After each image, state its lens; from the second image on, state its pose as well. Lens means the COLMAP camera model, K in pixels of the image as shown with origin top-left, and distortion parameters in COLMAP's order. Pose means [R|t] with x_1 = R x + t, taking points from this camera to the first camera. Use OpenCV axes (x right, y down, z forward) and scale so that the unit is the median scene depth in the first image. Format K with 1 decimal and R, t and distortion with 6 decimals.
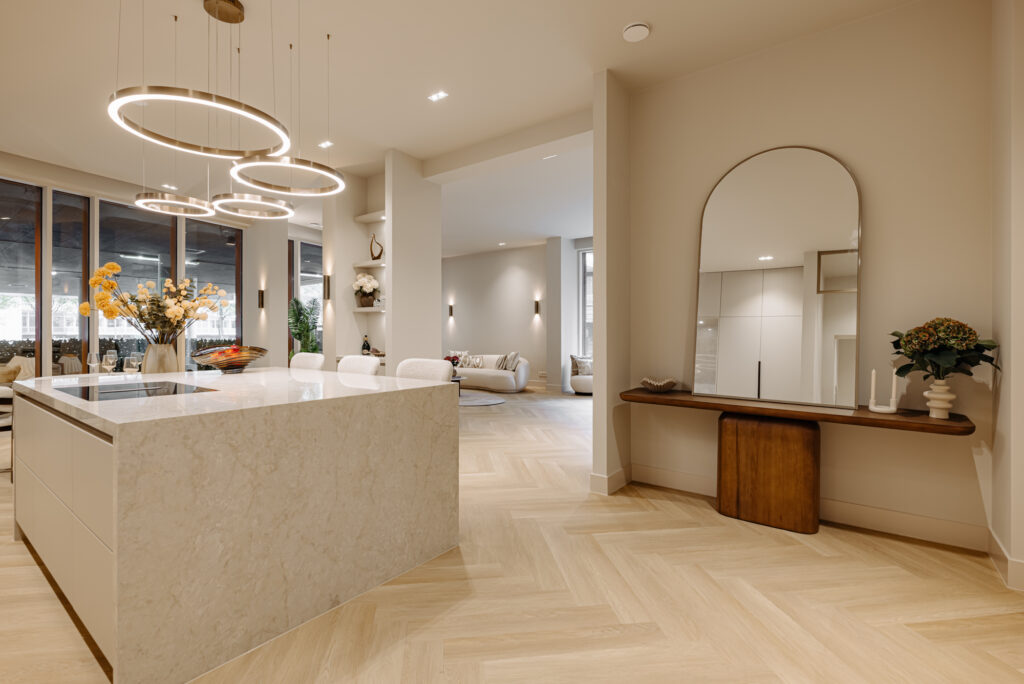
lens RADIAL K [[467.4, 0, 512.0], [0, 467.4, 342.0], [0, 0, 1]] dist [0.001155, 0.000049]
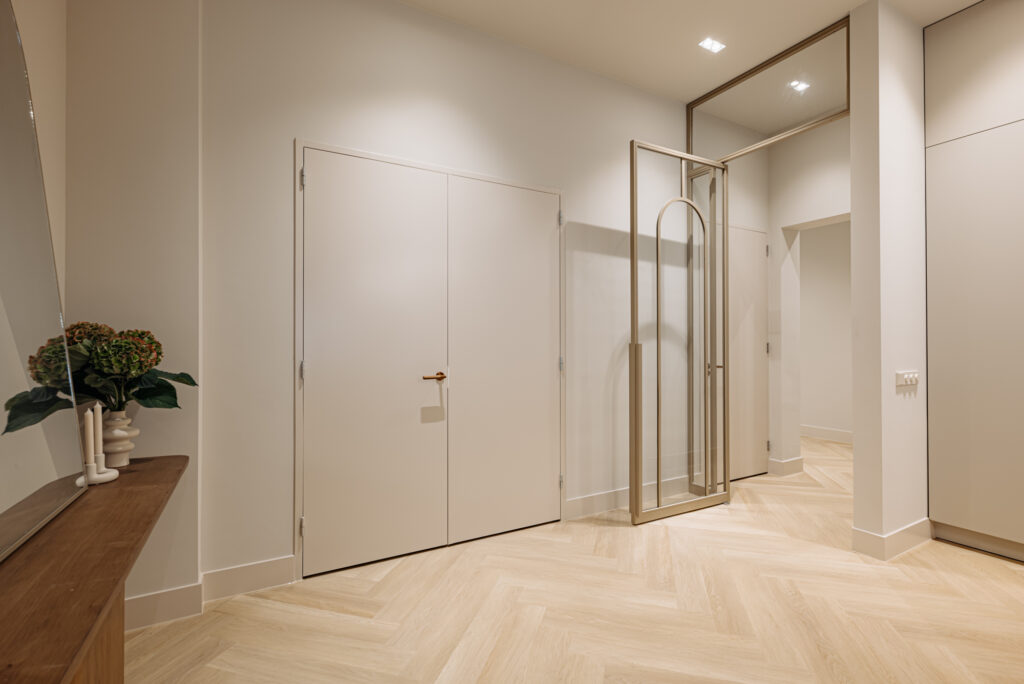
lens RADIAL K [[467.4, 0, 512.0], [0, 467.4, 342.0], [0, 0, 1]] dist [0.001155, 0.000049]
pose [[-0.914139, -0.003965, 0.405381, 0.112704], [0.003934, 0.999818, 0.018650, -0.046860], [-0.405381, 0.018644, -0.913958, 1.813112]]
